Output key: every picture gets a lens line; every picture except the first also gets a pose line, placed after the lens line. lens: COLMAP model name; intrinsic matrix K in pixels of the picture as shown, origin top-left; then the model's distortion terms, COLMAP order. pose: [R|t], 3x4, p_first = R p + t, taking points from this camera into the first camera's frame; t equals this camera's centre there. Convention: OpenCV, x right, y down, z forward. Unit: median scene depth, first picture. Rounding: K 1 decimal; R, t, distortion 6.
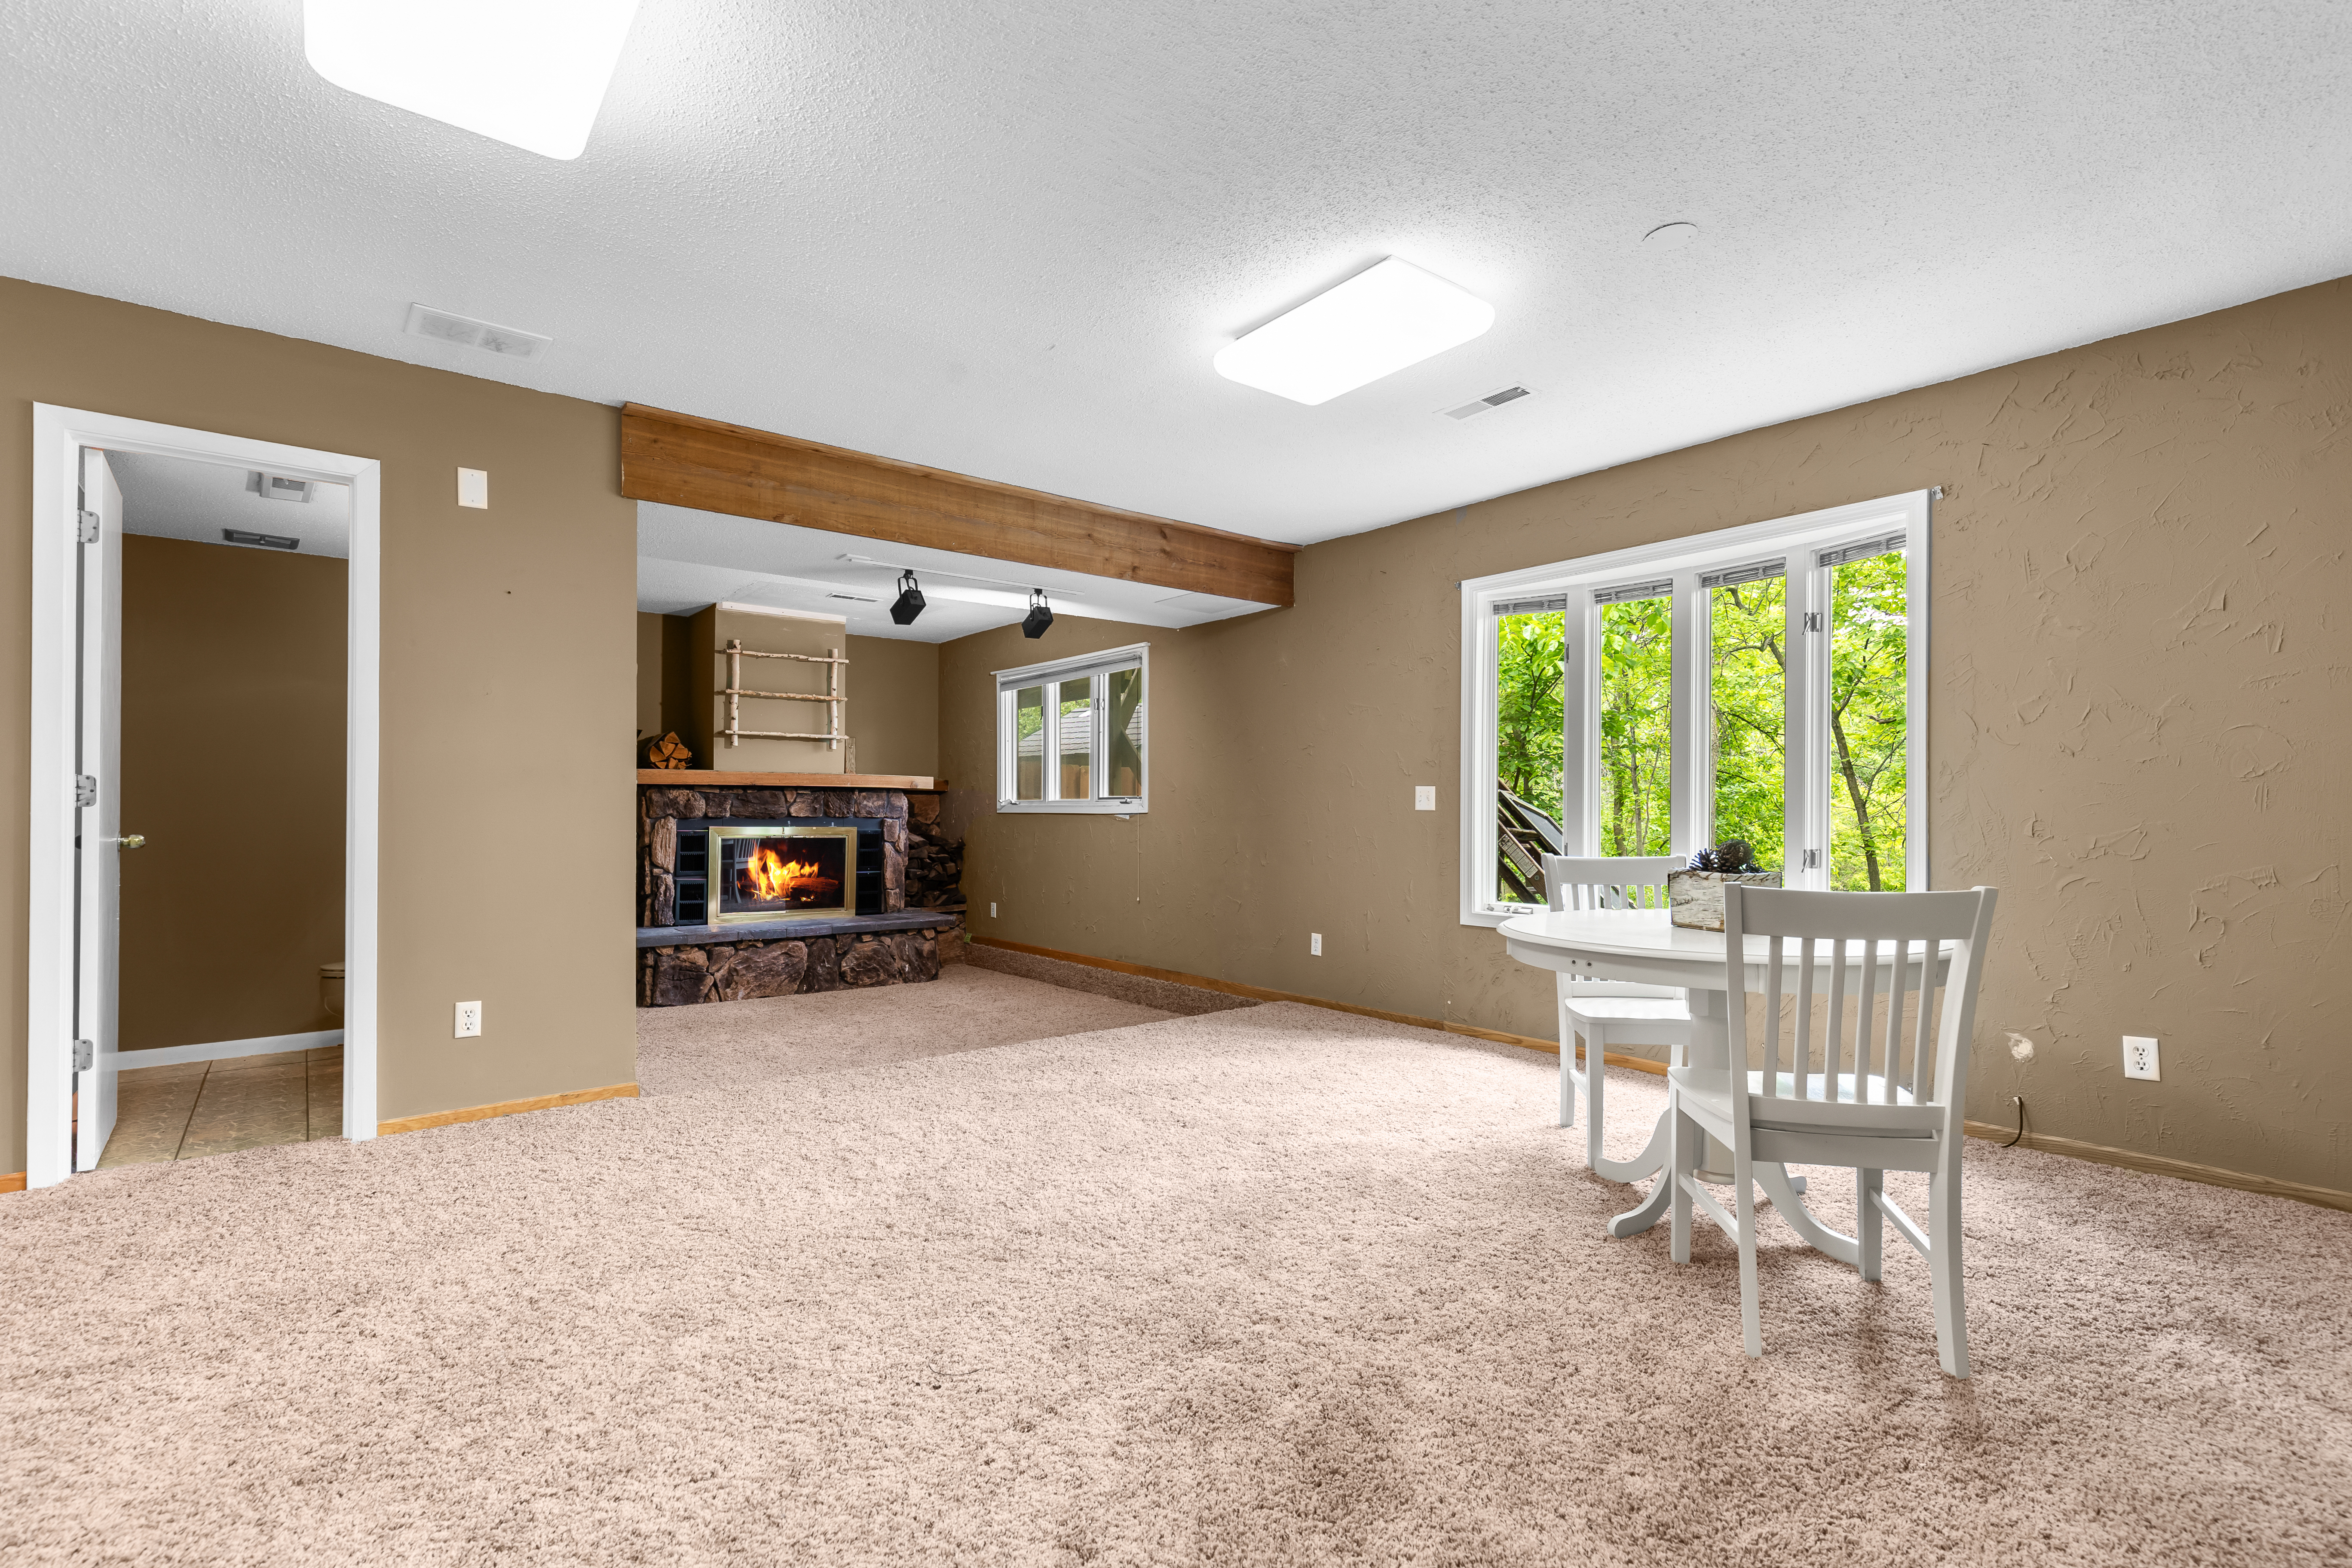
lens RADIAL K [[1052.4, 0, 1179.1], [0, 1052.4, 795.7], [0, 0, 1]] dist [-0.001065, -0.000073]
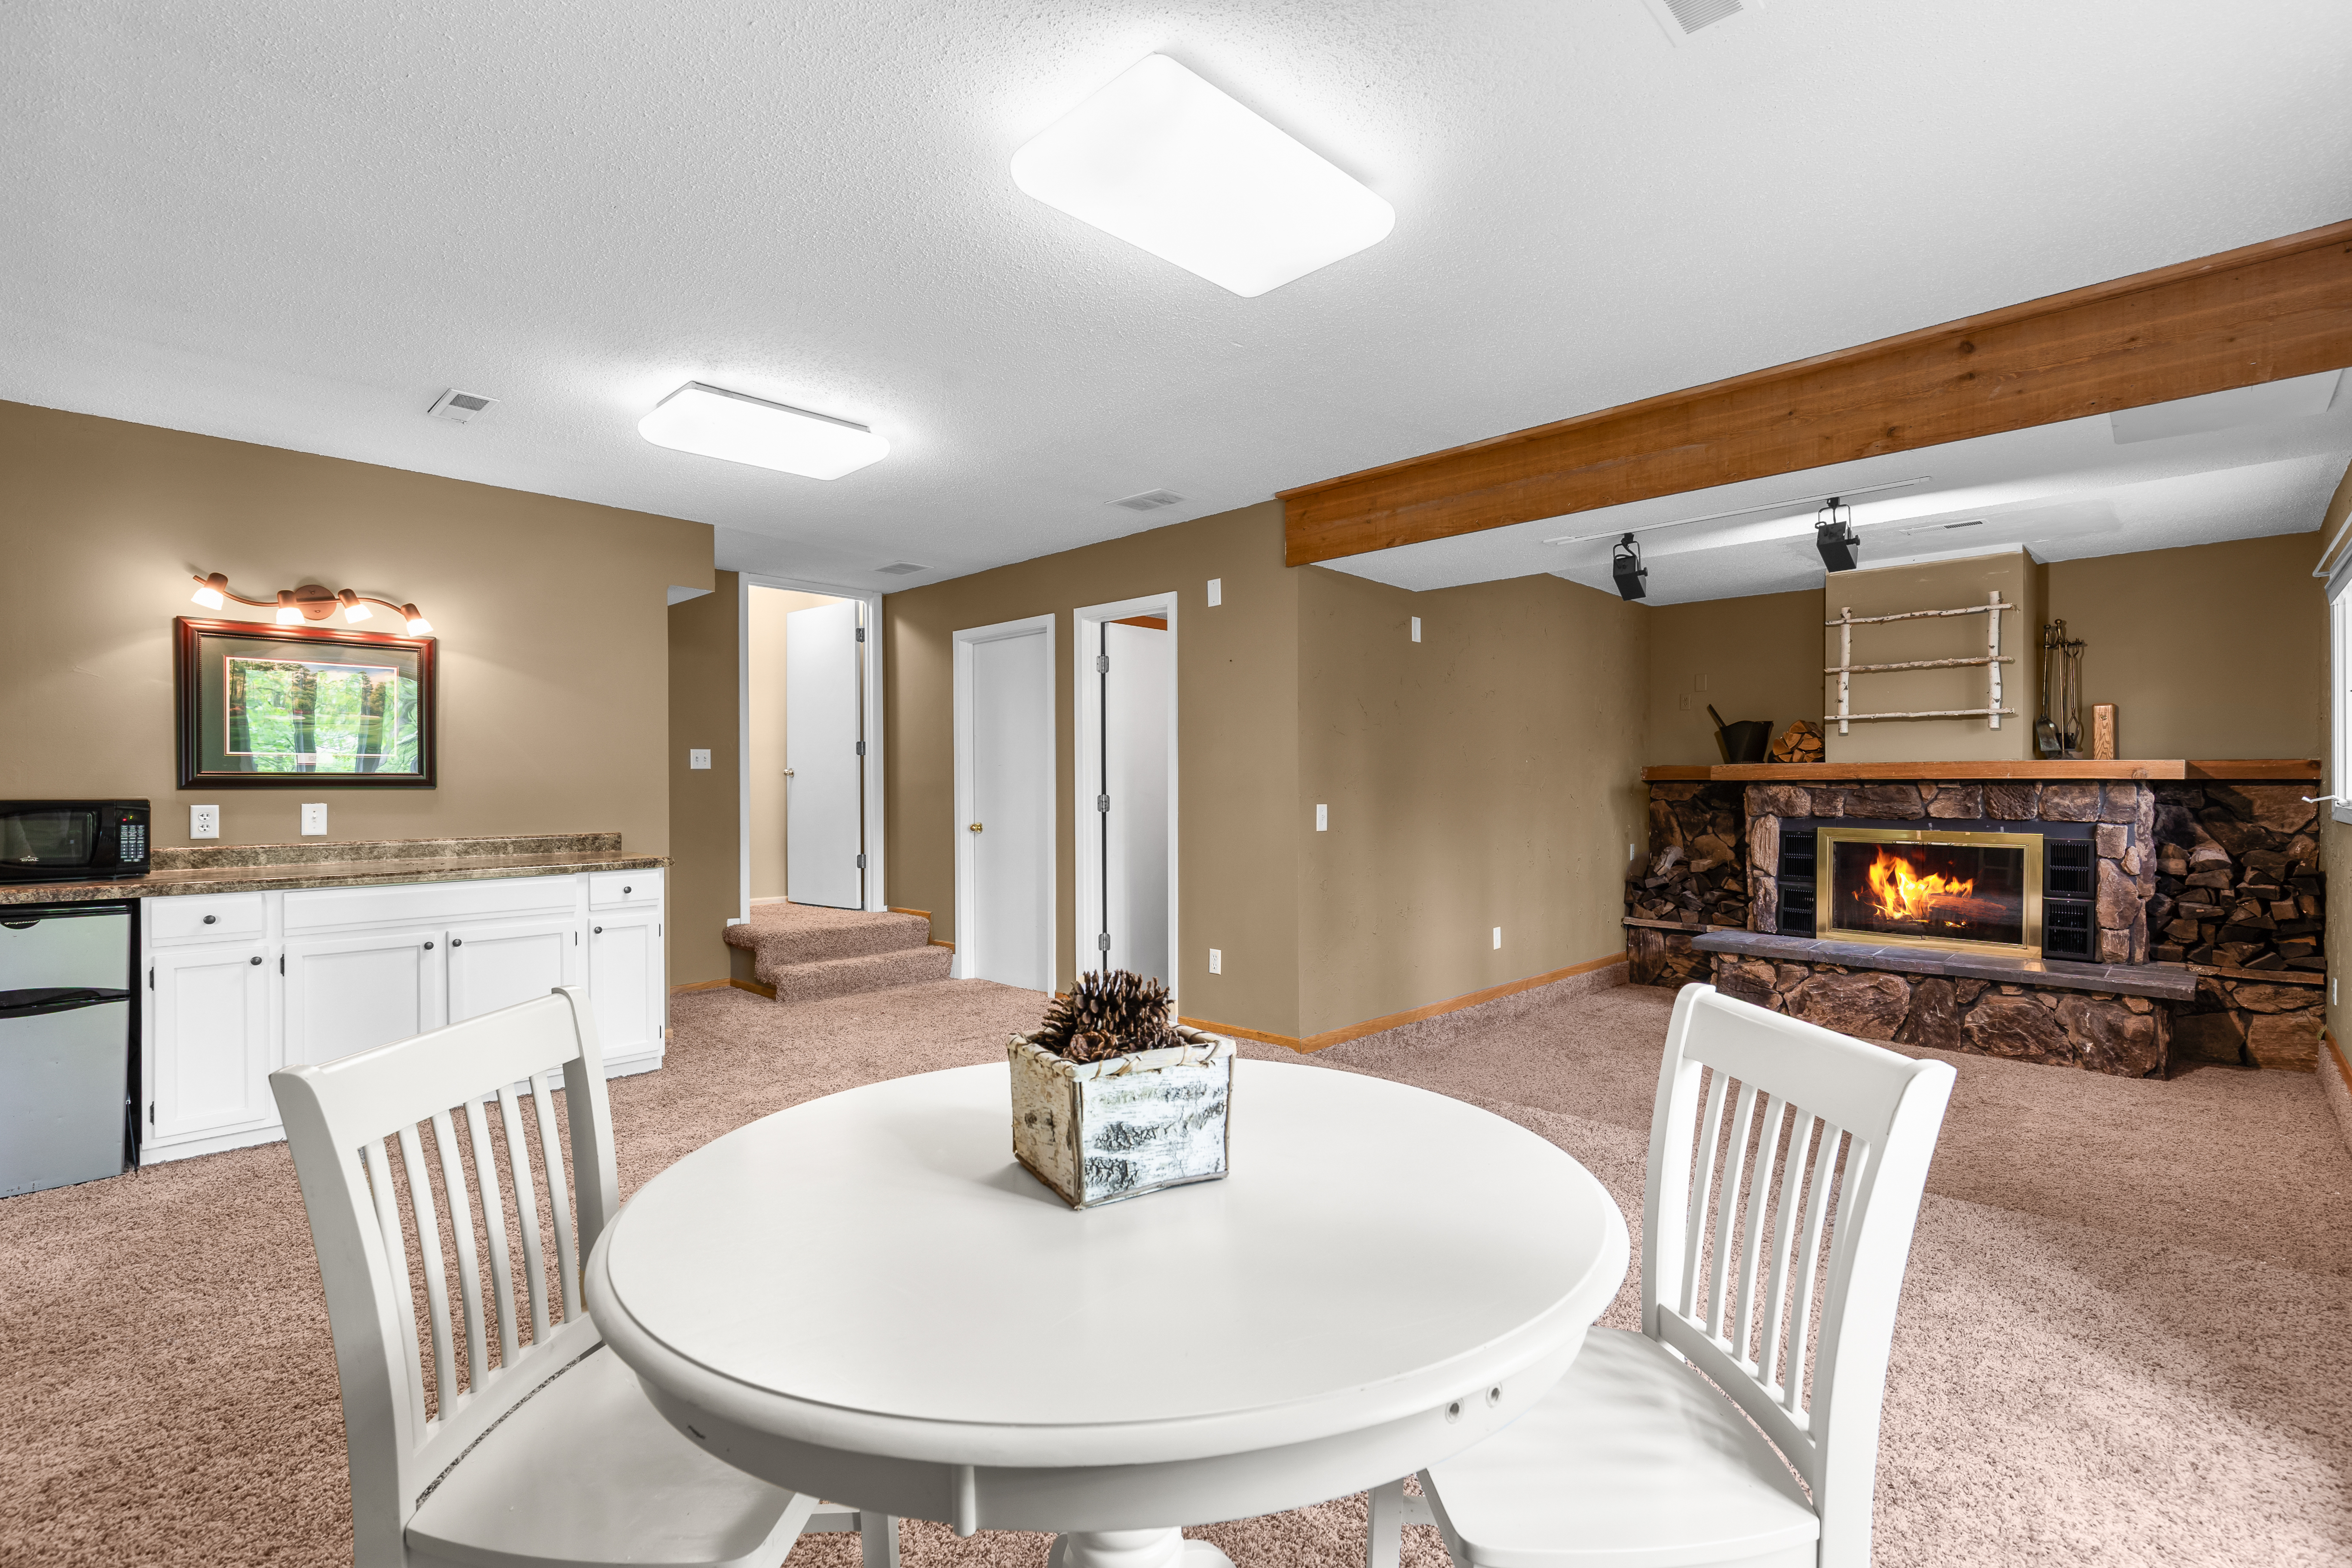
lens RADIAL K [[1052.4, 0, 1179.1], [0, 1052.4, 795.7], [0, 0, 1]] dist [-0.001065, -0.000073]
pose [[0.124060, 0.008374, -0.992239, 0.344071], [0.016687, 0.999805, 0.010524, -0.014366], [0.992134, -0.017863, 0.123896, 0.353161]]
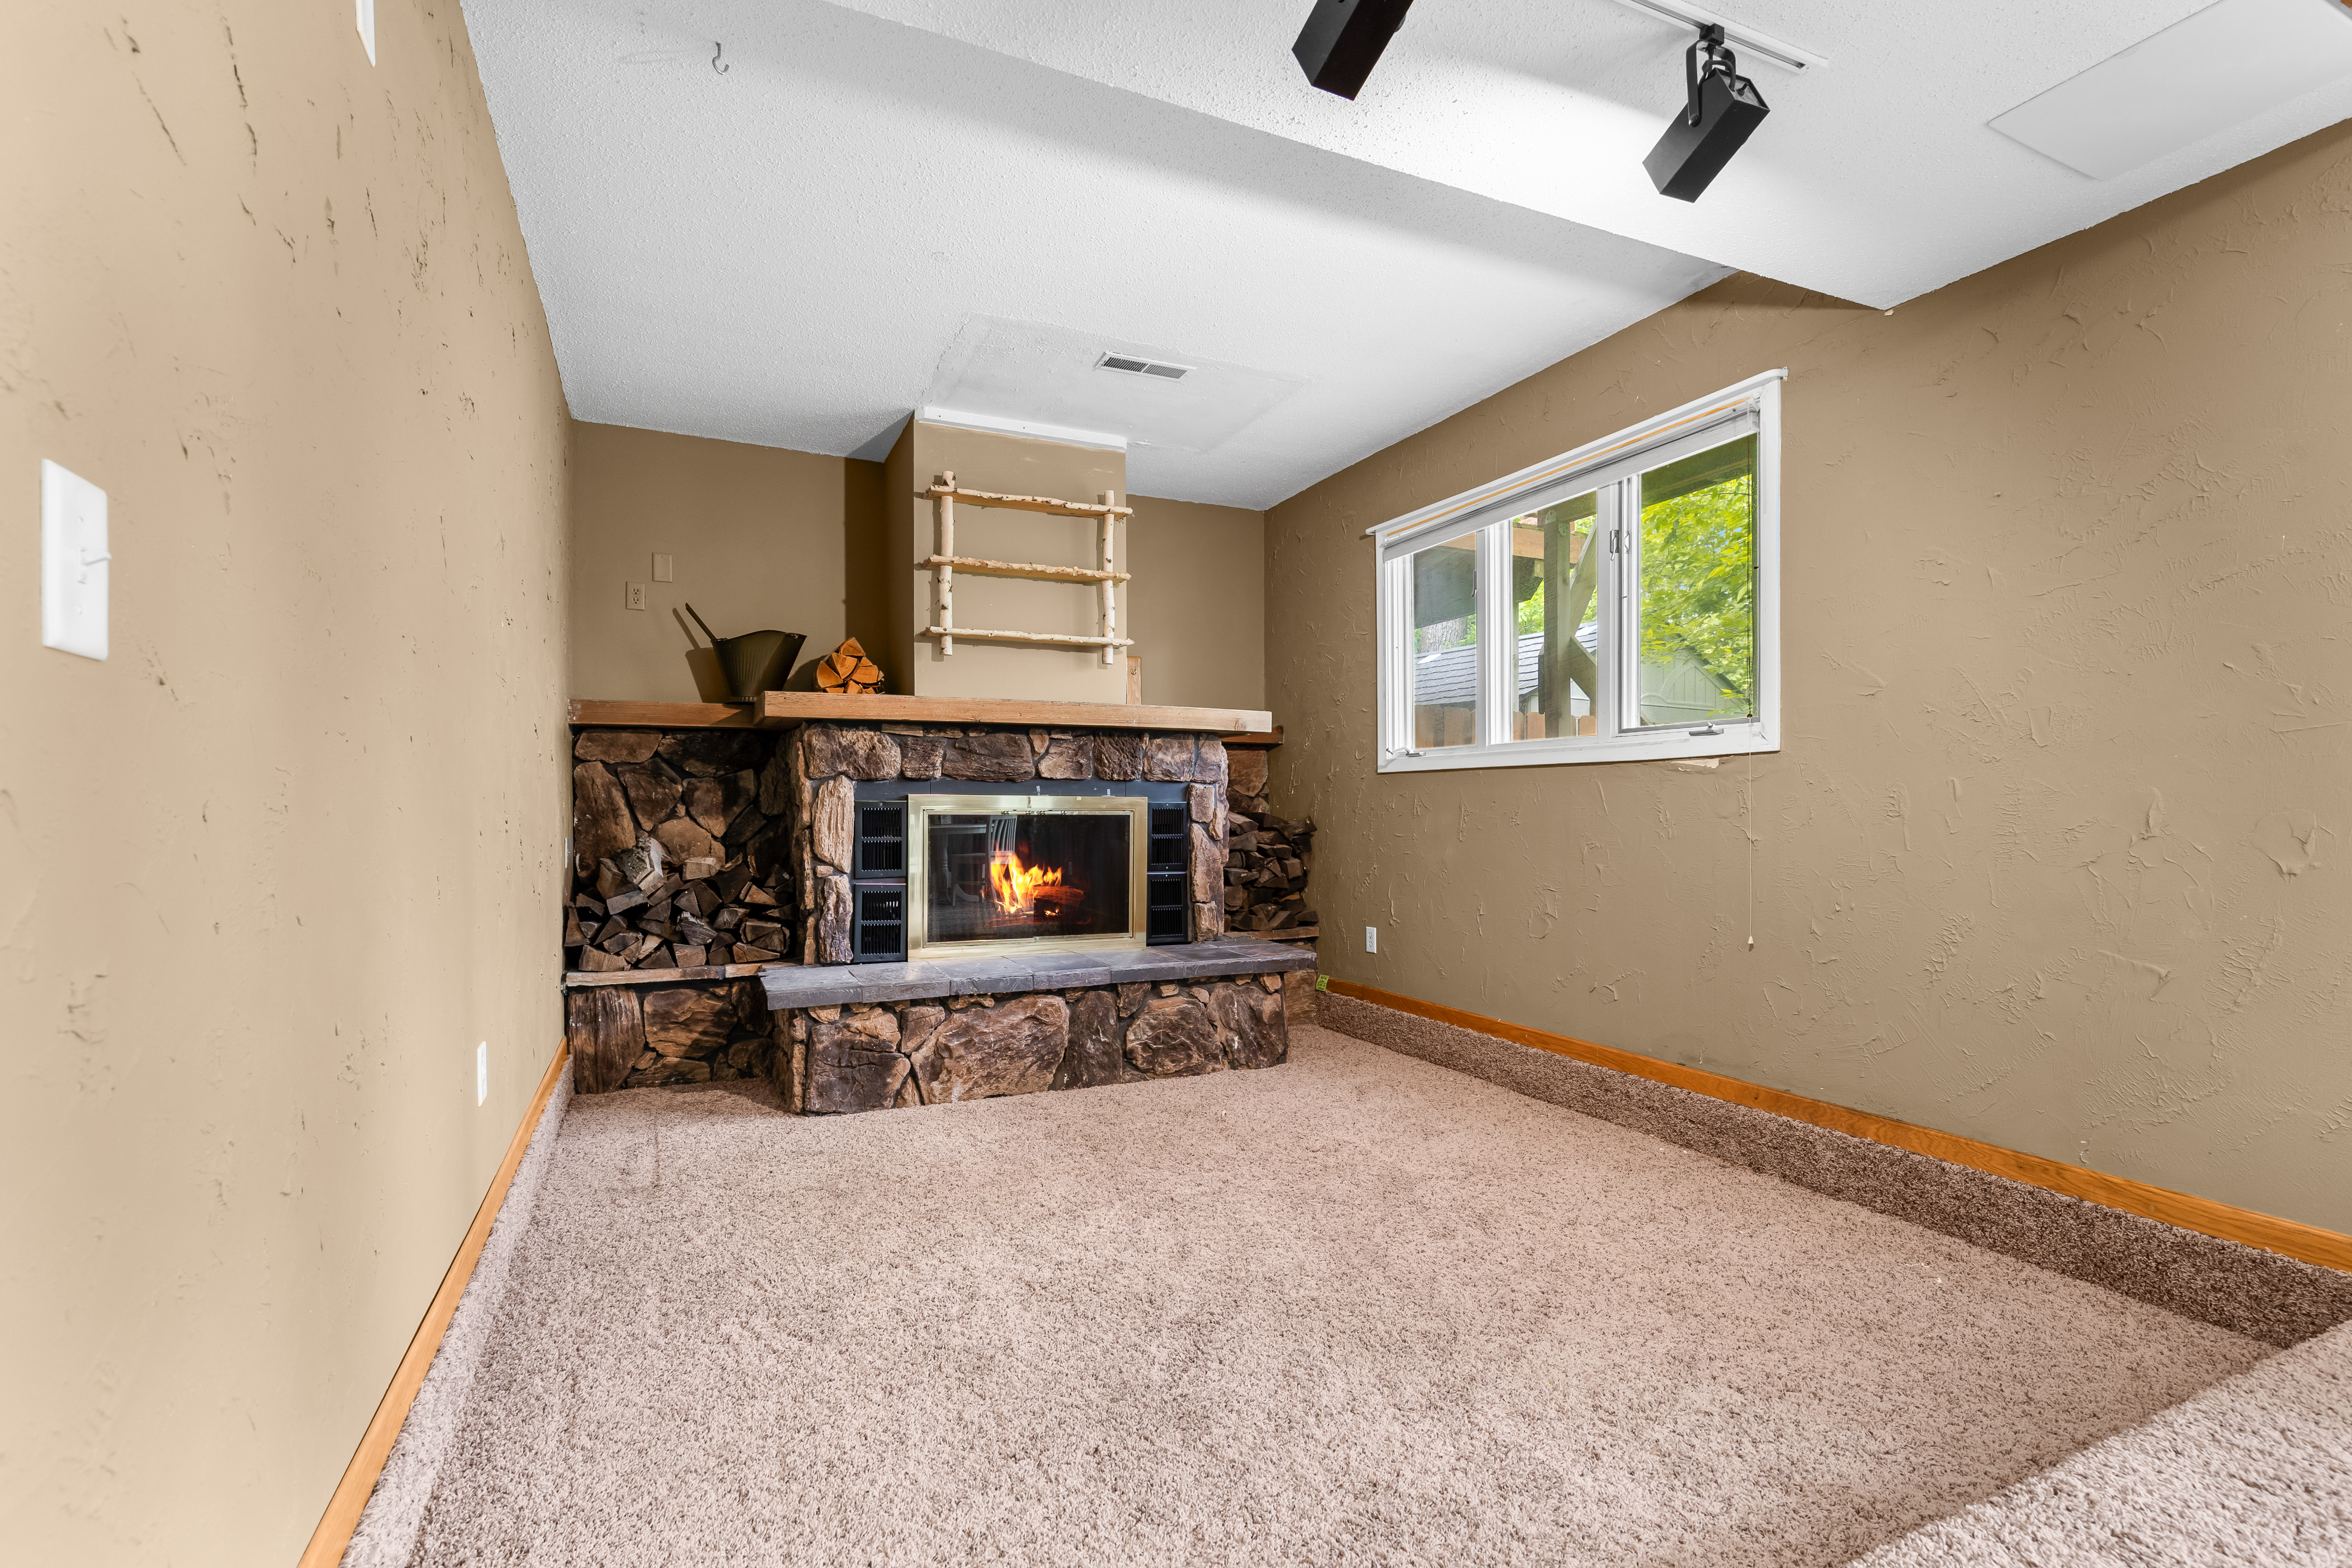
lens RADIAL K [[1069.8, 0, 1176.8], [0, 1069.8, 807.8], [0, 0, 1]] dist [-0.000292, -0.000040]
pose [[0.969564, -0.006018, -0.244764, -0.151522], [0.009749, 0.999854, 0.014035, 0.029096], [0.244644, -0.015994, 0.969481, 0.445691]]
